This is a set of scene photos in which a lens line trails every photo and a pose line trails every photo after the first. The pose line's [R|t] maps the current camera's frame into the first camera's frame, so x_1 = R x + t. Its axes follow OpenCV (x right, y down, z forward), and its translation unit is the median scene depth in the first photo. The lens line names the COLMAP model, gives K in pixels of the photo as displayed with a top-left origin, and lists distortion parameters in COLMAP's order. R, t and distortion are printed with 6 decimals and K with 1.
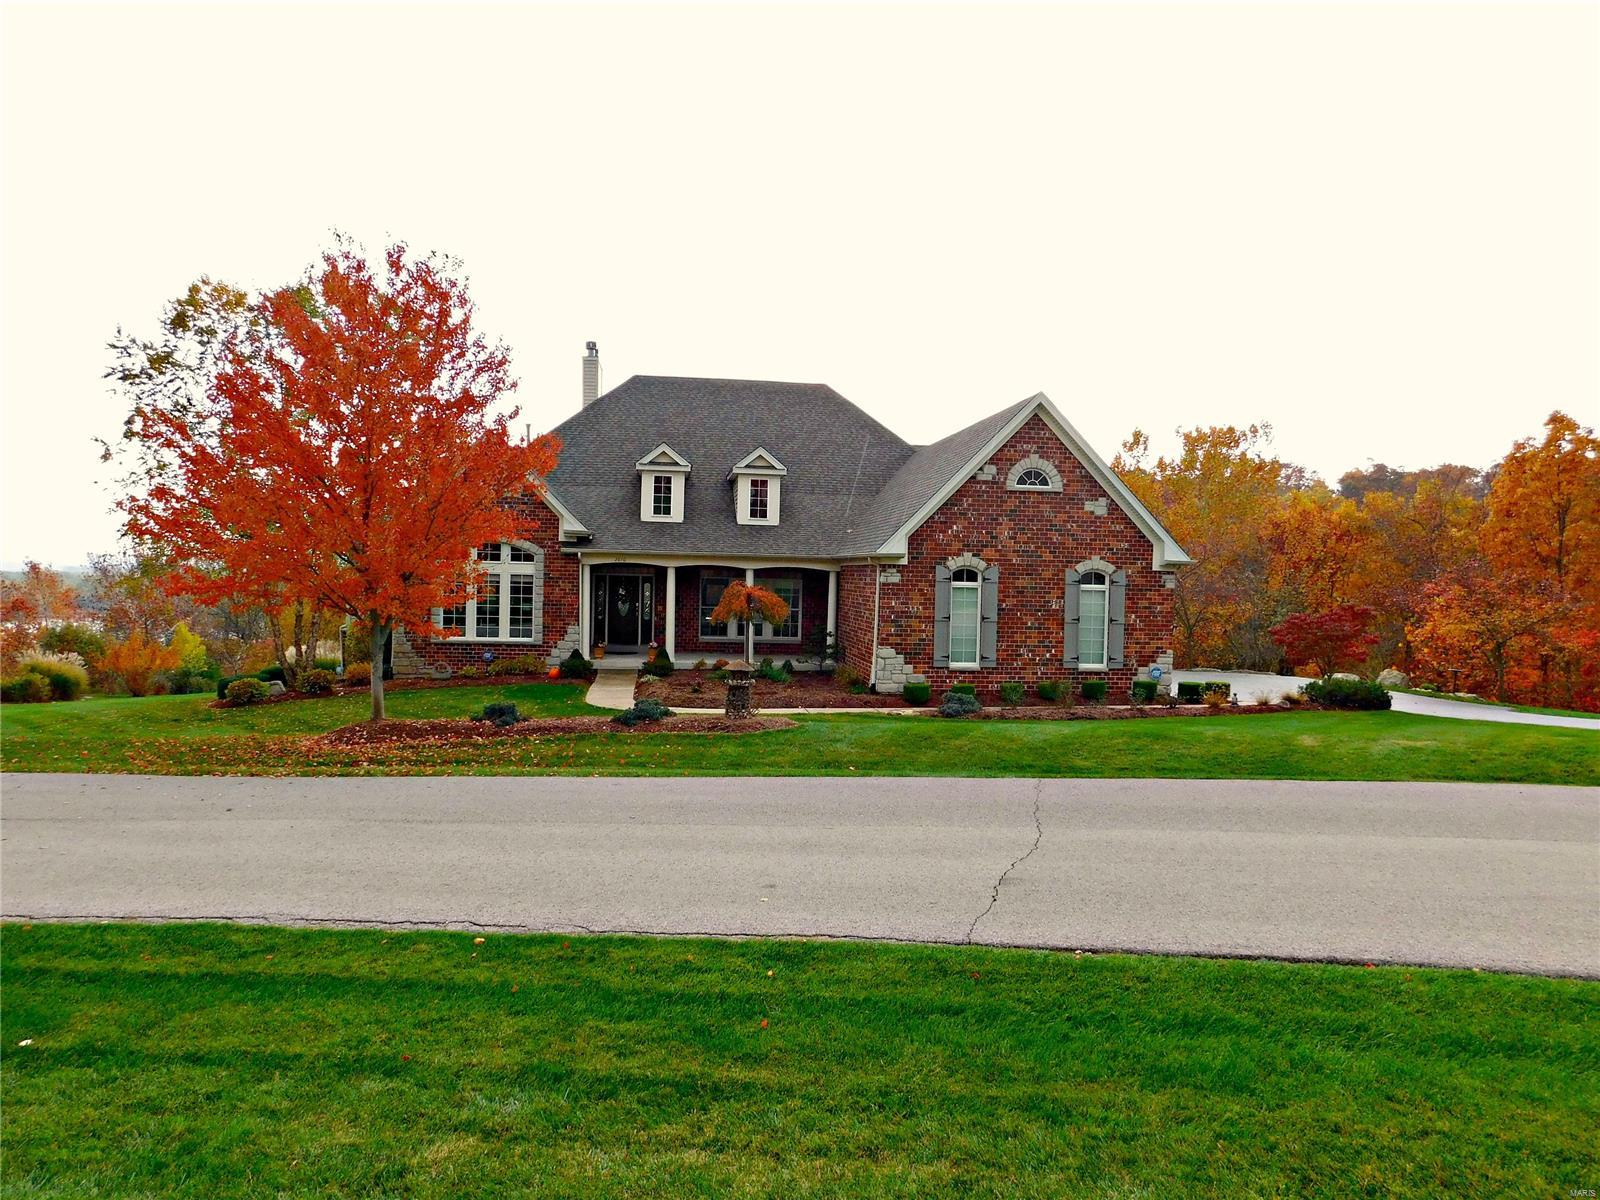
lens RADIAL K [[1039.2, 0, 800.0], [0, 1039.2, 600.0], [0, 0, 1]] dist [-0.068649, 0.052835]
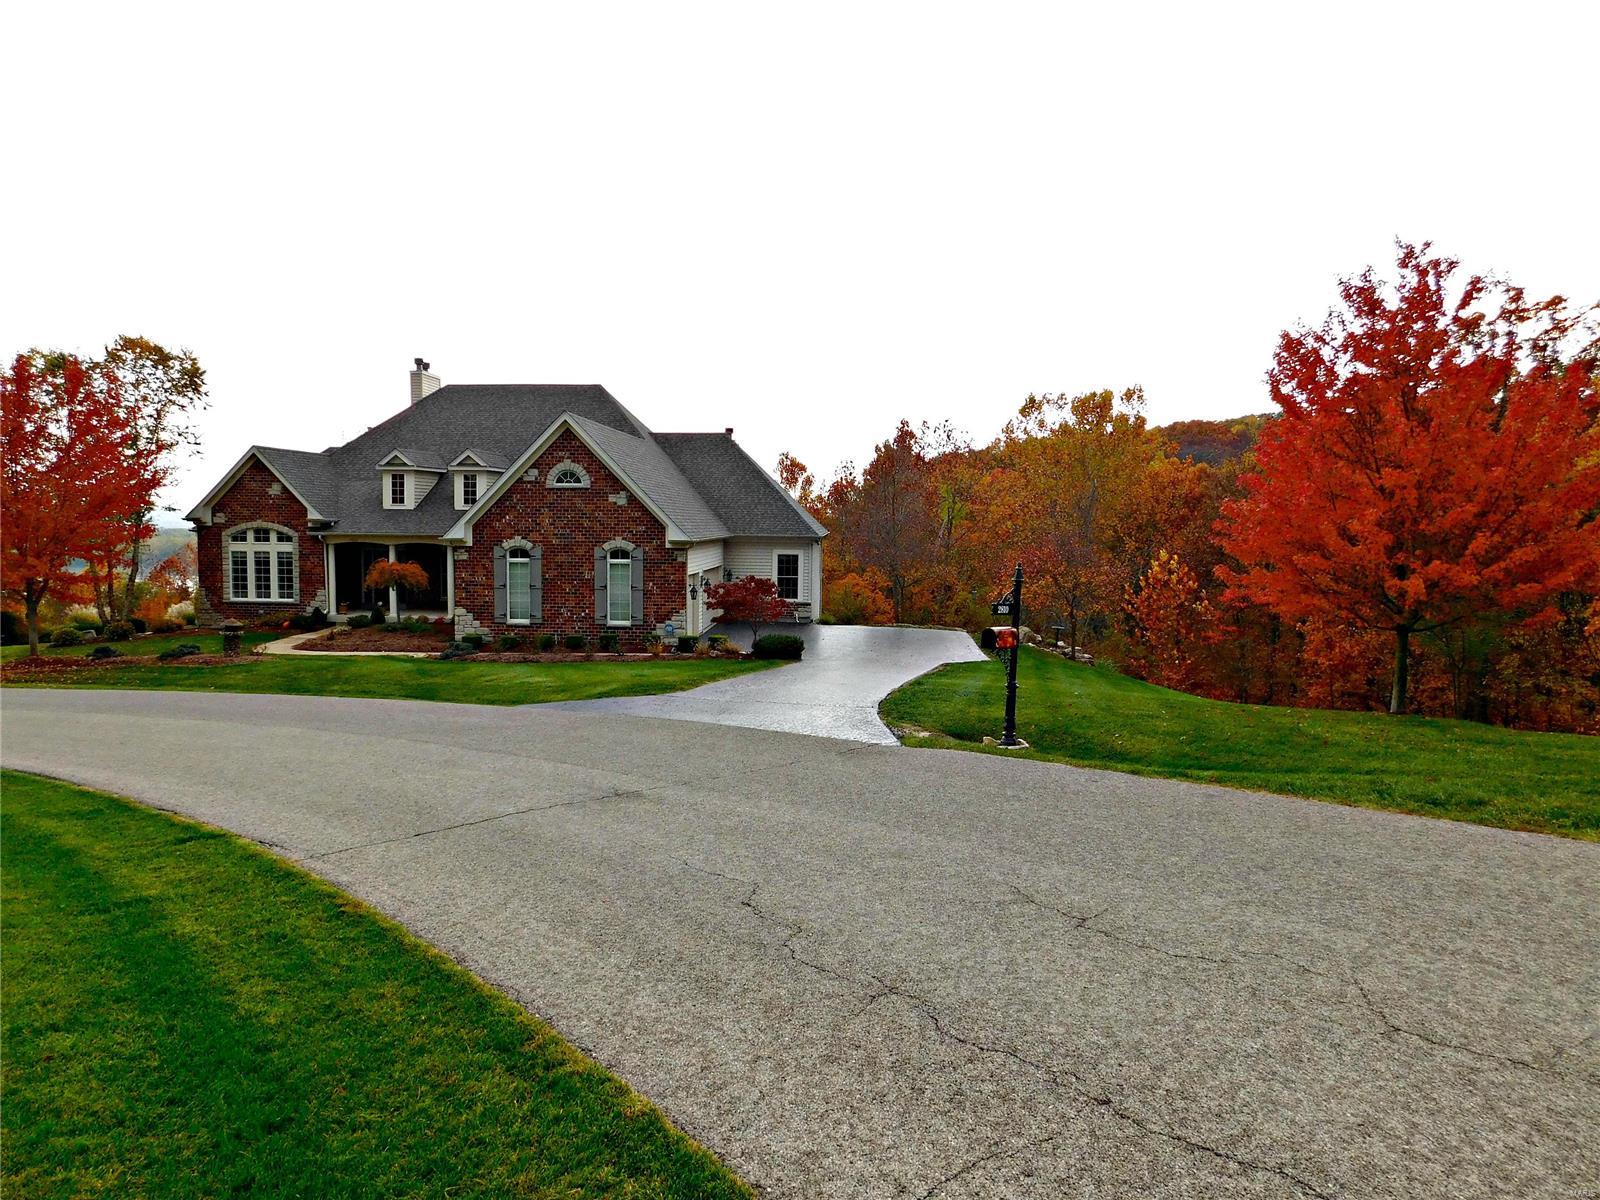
lens RADIAL K [[1039.2, 0, 800.0], [0, 1039.2, 600.0], [0, 0, 1]] dist [-0.068649, 0.052835]
pose [[0.983792, 0.000979, -0.179309, 0.735336], [0.007894, 0.998779, 0.048766, -0.025385], [0.179137, -0.049391, 0.982583, -0.226760]]
